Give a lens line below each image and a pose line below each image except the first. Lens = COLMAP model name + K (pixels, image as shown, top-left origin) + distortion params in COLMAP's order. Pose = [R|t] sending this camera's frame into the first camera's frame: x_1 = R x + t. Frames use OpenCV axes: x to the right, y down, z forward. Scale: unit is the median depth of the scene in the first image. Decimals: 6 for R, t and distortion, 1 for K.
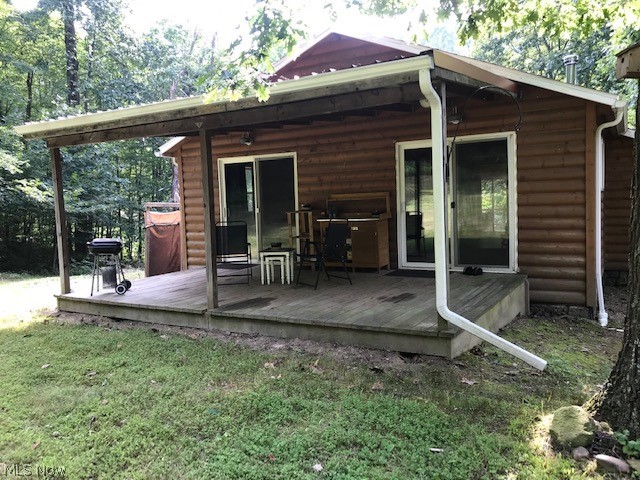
lens RADIAL K [[527.7, 0, 318.8], [0, 527.7, 241.5], [0, 0, 1]] dist [0.027298, -0.037065]
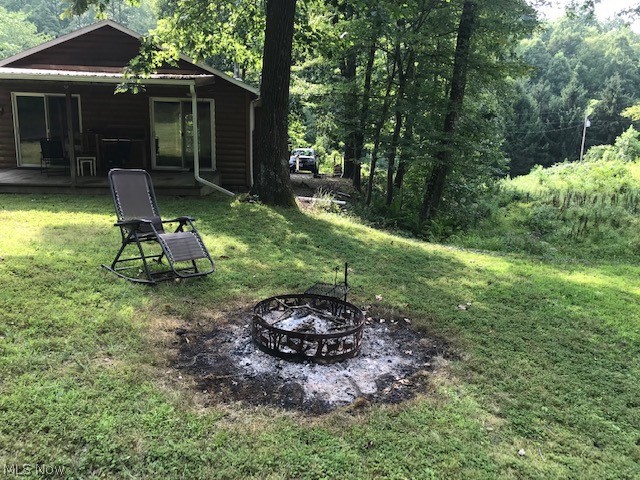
lens RADIAL K [[527.7, 0, 314.7], [0, 527.7, 241.6], [0, 0, 1]] dist [0.027298, -0.037065]
pose [[0.825490, -0.063046, 0.560884, -0.415969], [-0.014993, 0.990942, 0.133453, 0.047005], [-0.564217, -0.118573, 0.817068, -0.806002]]
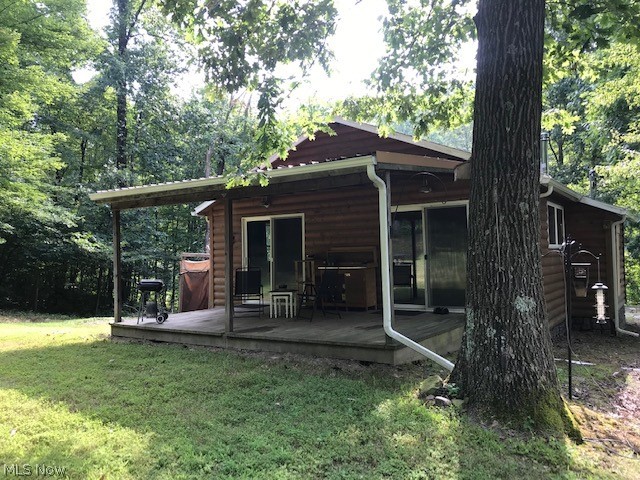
lens RADIAL K [[527.7, 0, 319.4], [0, 527.7, 232.1], [0, 0, 1]] dist [0.027298, -0.037065]
pose [[0.998354, 0.009672, -0.056530, 0.069731], [-0.016401, 0.992661, -0.119815, 0.023906], [0.054956, 0.120545, 0.991186, -0.235504]]
